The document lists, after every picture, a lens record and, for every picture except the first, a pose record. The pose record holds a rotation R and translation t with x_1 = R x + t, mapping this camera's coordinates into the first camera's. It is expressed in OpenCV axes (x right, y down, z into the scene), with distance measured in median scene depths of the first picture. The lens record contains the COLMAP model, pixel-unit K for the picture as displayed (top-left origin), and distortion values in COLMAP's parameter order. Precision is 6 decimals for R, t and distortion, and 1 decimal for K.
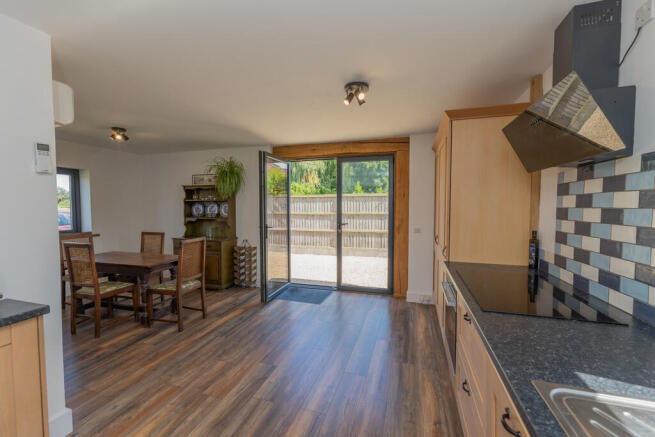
lens RADIAL K [[260.5, 0, 325.2], [0, 260.5, 219.6], [0, 0, 1]] dist [-0.000771, -0.000177]
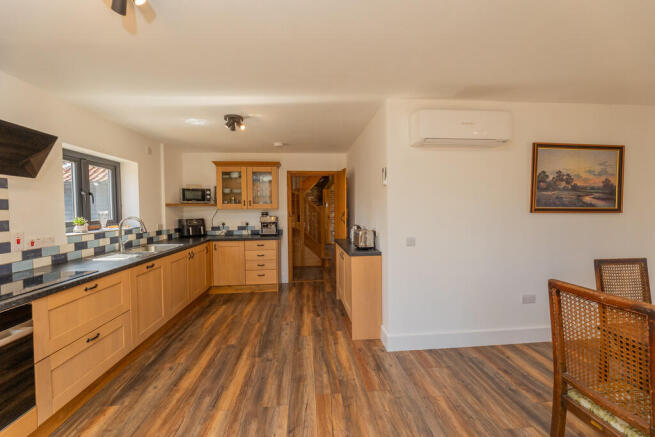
lens RADIAL K [[260.5, 0, 325.2], [0, 260.5, 219.6], [0, 0, 1]] dist [-0.000771, -0.000177]
pose [[-0.922954, 0.023804, -0.384173, -0.025621], [-0.010217, 0.996219, 0.086274, -0.036672], [0.384774, 0.083552, -0.919222, 0.891522]]
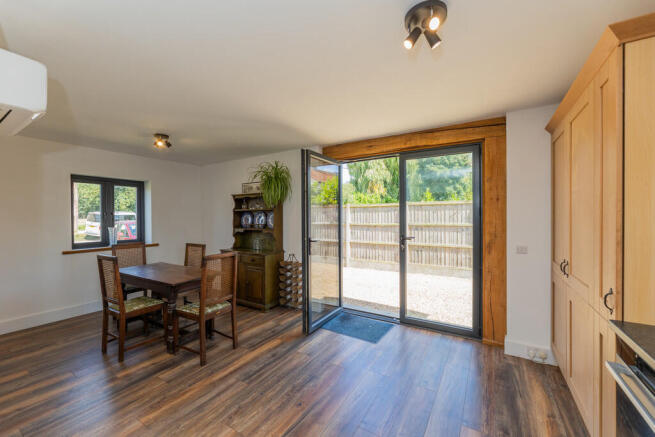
lens RADIAL K [[260.5, 0, 325.2], [0, 260.5, 219.6], [0, 0, 1]] dist [-0.000771, -0.000177]
pose [[0.969263, -0.001402, -0.246022, 0.022665], [-0.008585, 0.999182, -0.039517, -0.005652], [0.245877, 0.040415, 0.968458, 0.199004]]
